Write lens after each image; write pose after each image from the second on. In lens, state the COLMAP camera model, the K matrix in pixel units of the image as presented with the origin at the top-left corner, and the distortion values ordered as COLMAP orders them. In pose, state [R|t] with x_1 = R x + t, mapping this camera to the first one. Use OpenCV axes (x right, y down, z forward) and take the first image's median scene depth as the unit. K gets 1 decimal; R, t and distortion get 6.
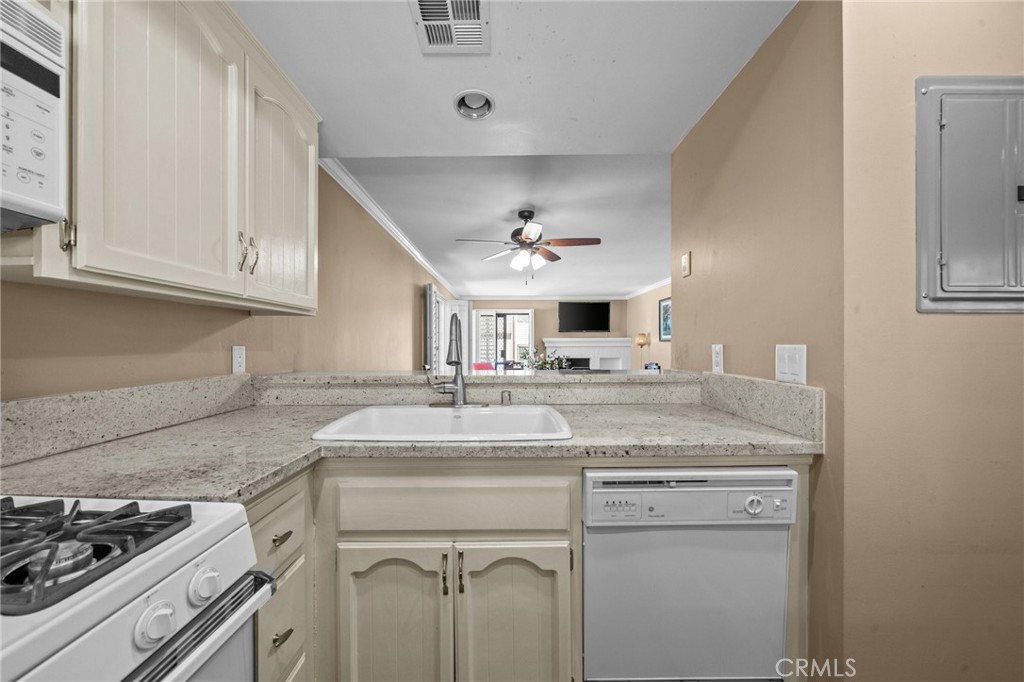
lens RADIAL K [[362.3, 0, 507.0], [0, 362.3, 346.7], [0, 0, 1]] dist [-0.007997, 0.000787]
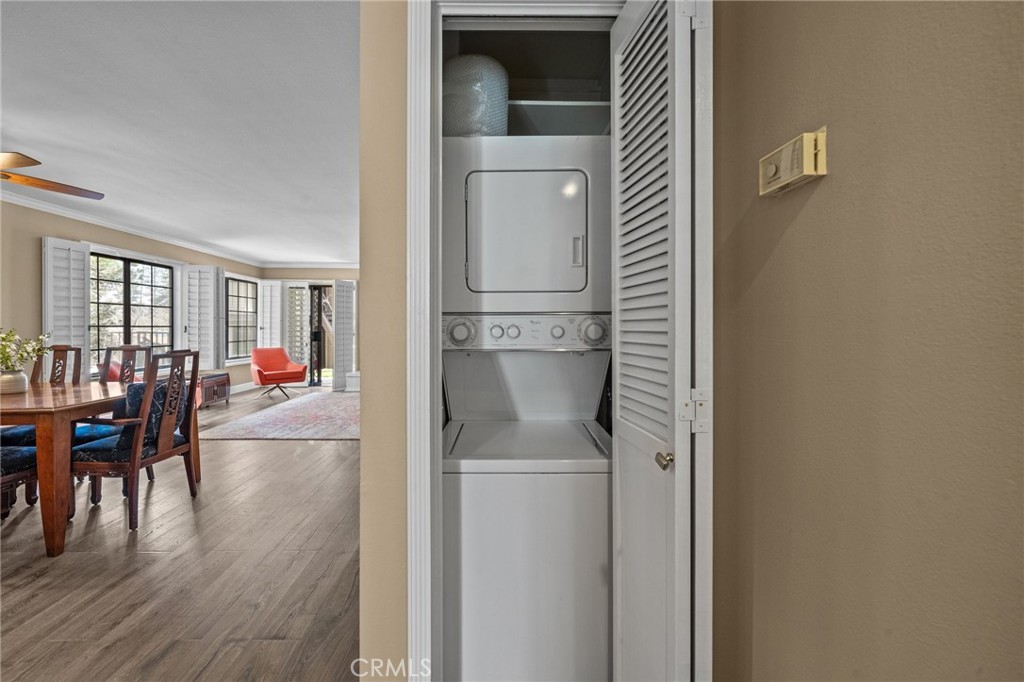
lens RADIAL K [[414.7, 0, 497.7], [0, 414.7, 330.6], [0, 0, 1]] dist [0.003502, -0.001167]
pose [[0.999993, 0.003647, 0.000365, 0.380256], [-0.003649, 0.999974, 0.006233, 0.000038], [-0.000342, -0.006234, 0.999981, 0.097107]]
